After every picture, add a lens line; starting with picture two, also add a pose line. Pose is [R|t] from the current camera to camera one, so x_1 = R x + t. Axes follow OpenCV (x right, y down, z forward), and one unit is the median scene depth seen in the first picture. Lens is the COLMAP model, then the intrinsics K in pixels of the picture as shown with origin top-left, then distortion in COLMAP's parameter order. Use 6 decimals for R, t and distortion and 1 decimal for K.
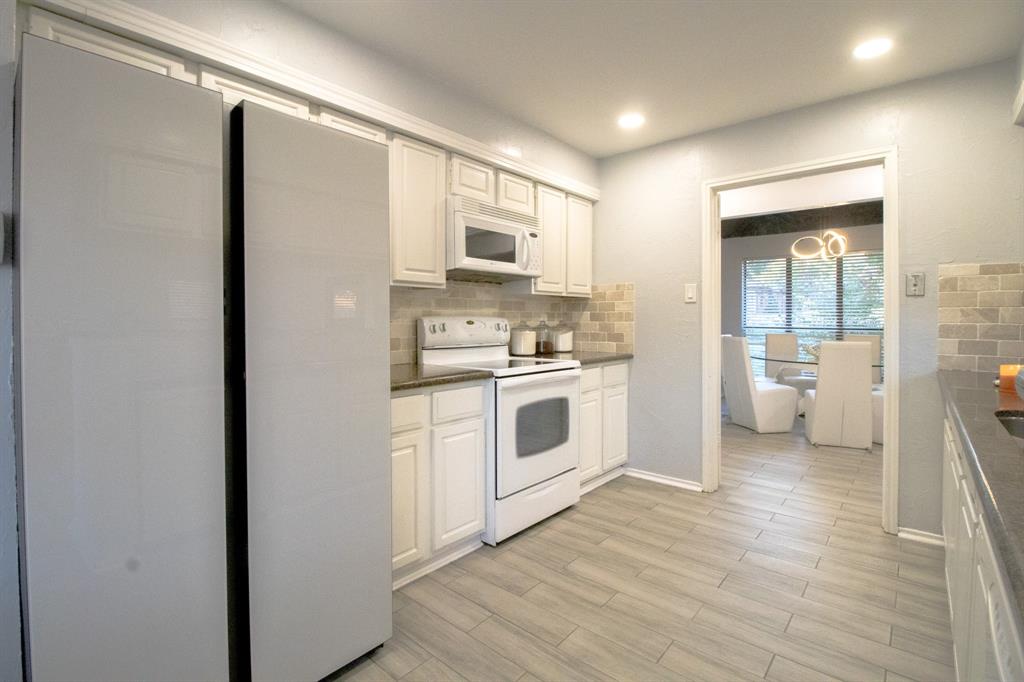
lens RADIAL K [[473.5, 0, 512.7], [0, 473.5, 325.2], [0, 0, 1]] dist [-0.008473, -0.005742]
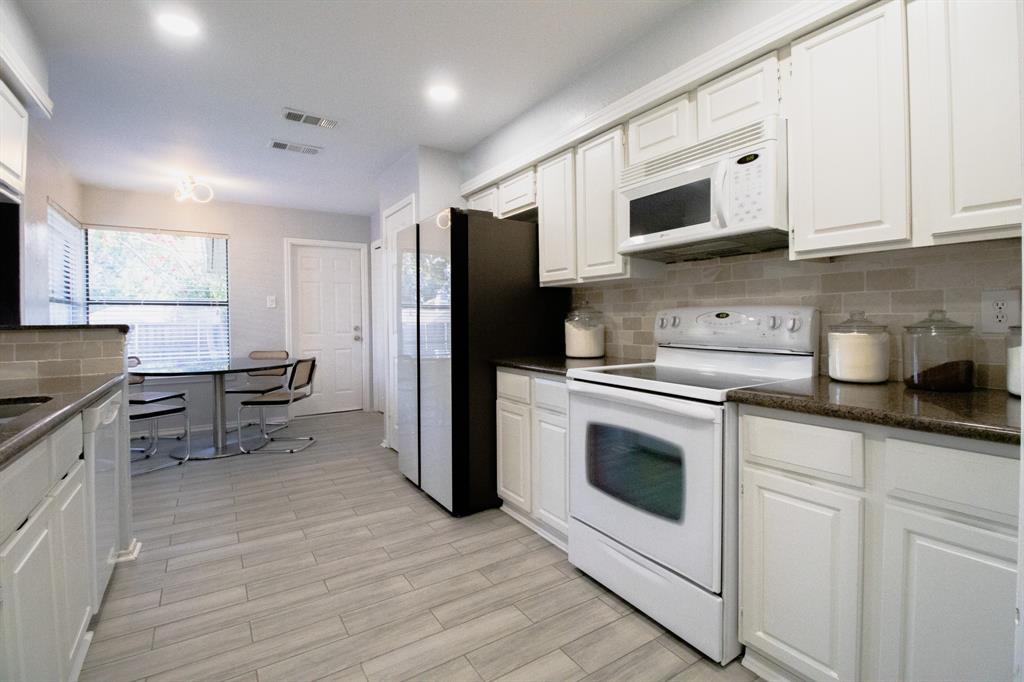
lens RADIAL K [[473.5, 0, 518.3], [0, 473.5, 323.5], [0, 0, 1]] dist [-0.008473, -0.005742]
pose [[-0.276618, 0.016062, -0.960846, 0.751519], [-0.001395, 0.999853, 0.017116, -0.005797], [0.960979, 0.006075, -0.276555, 1.020727]]
